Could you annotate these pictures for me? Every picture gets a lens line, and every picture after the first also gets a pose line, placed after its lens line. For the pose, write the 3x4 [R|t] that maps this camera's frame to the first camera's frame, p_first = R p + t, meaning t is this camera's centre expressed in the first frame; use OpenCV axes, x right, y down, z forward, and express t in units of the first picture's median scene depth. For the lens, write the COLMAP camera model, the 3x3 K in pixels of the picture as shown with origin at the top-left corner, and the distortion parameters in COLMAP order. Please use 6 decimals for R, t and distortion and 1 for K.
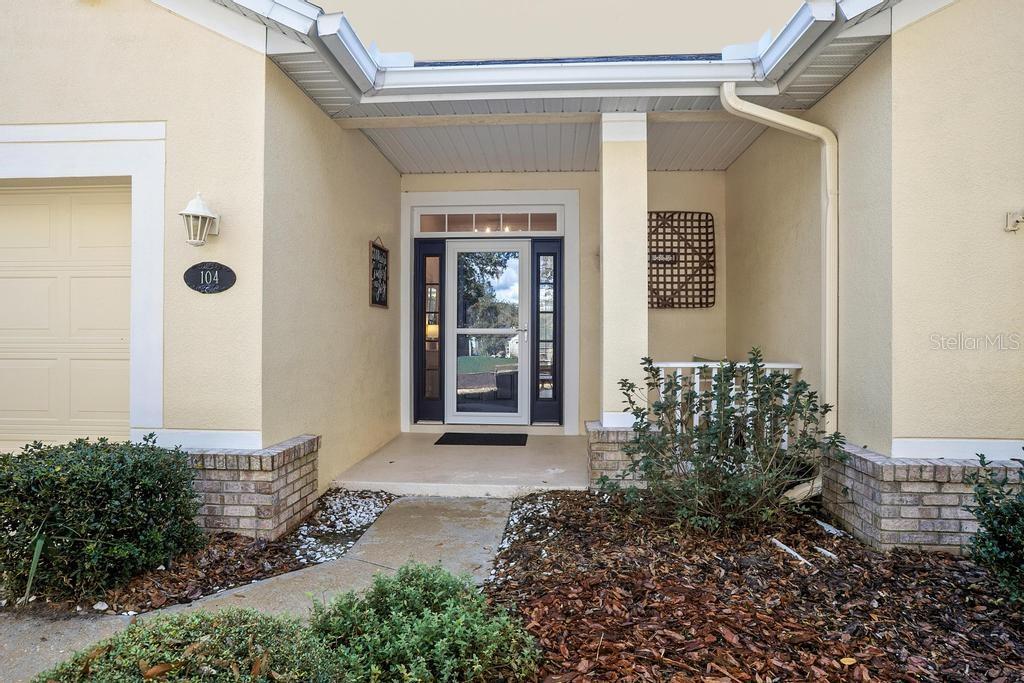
lens RADIAL K [[619.8, 0, 510.4], [0, 619.8, 338.5], [0, 0, 1]] dist [-0.000172, -0.000003]
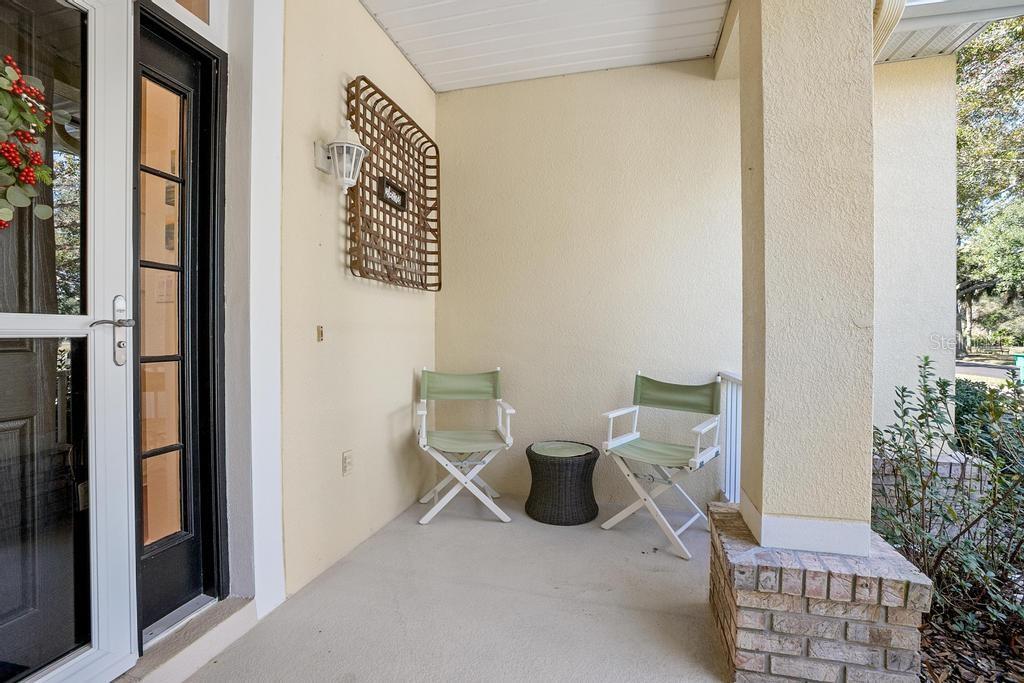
lens RADIAL K [[472.9, 0, 510.2], [0, 472.9, 337.0], [0, 0, 1]] dist [-0.061273, 0.020472]
pose [[0.182587, -0.015668, 0.983065, -0.138656], [0.004740, 0.999875, 0.015056, -0.009657], [-0.983178, 0.001911, 0.182639, 0.798237]]
